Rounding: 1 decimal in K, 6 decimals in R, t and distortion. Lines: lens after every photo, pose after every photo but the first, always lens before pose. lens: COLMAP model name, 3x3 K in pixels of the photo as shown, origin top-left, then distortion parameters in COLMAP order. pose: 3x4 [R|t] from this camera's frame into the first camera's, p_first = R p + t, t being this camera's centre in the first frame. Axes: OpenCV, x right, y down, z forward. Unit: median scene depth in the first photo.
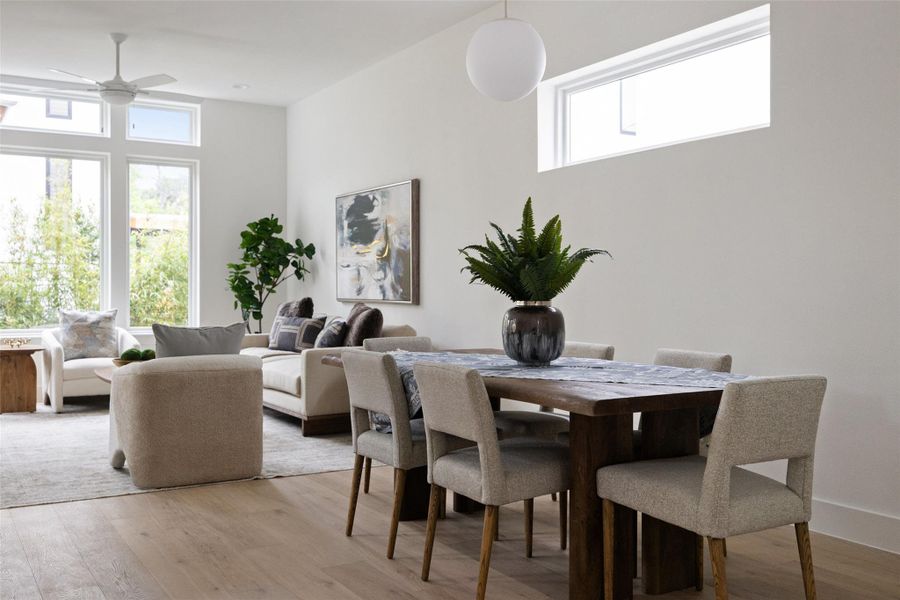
lens RADIAL K [[865.5, 0, 450.8], [0, 865.5, 294.8], [0, 0, 1]] dist [0.001864, 0.002656]
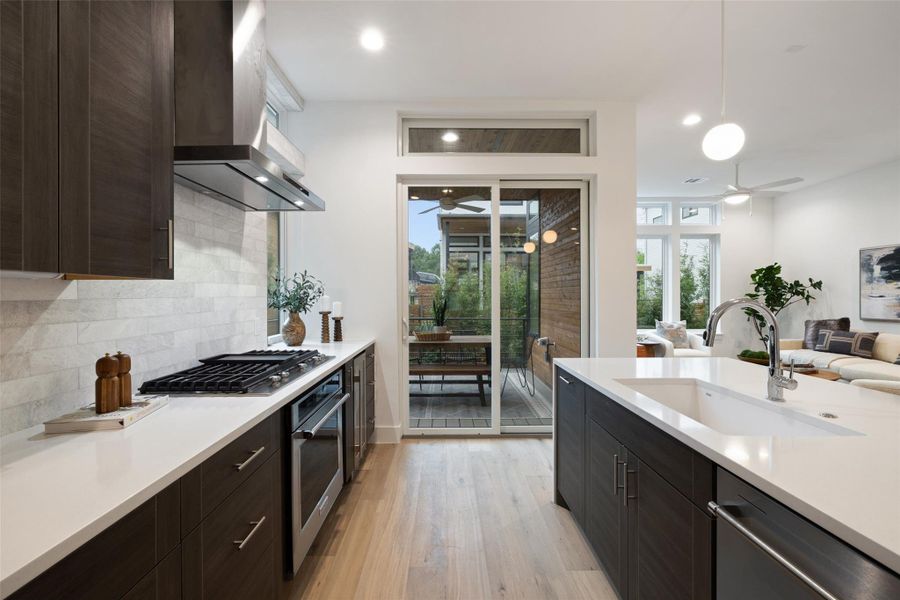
lens RADIAL K [[382.5, 0, 444.8], [0, 382.5, 296.2], [0, 0, 1]] dist [0.000291, 0.000485]
pose [[0.856199, -0.002116, -0.516642, -0.428476], [0.000707, 0.999995, -0.002923, -0.033514], [0.516646, 0.002138, 0.856197, 0.073478]]
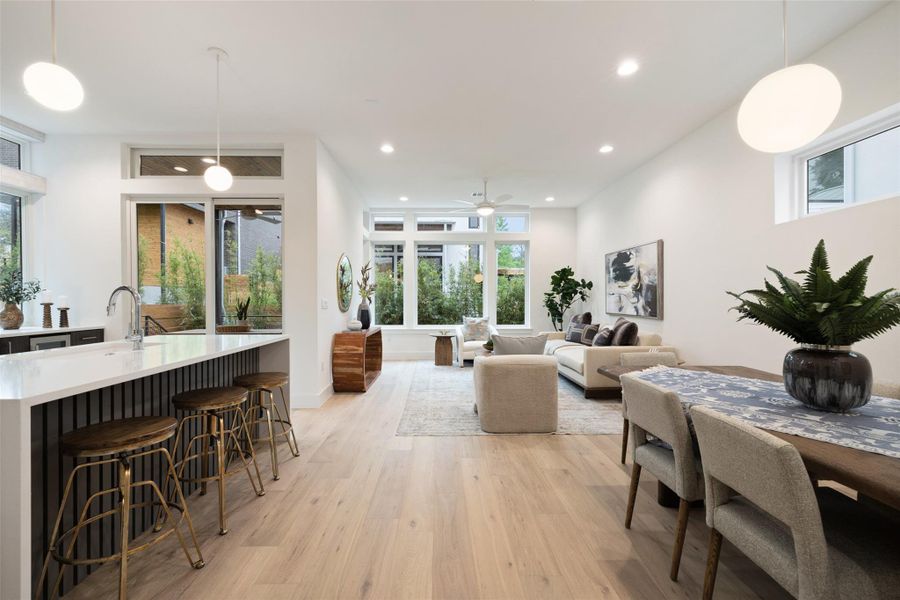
lens RADIAL K [[379.4, 0, 442.9], [0, 379.4, 301.6], [0, 0, 1]] dist [0.000829, 0.000295]
pose [[0.861568, -0.001389, -0.507641, -0.028513], [0.001515, 0.999999, -0.000166, -0.019524], [0.507640, -0.000626, 0.861569, 0.187499]]
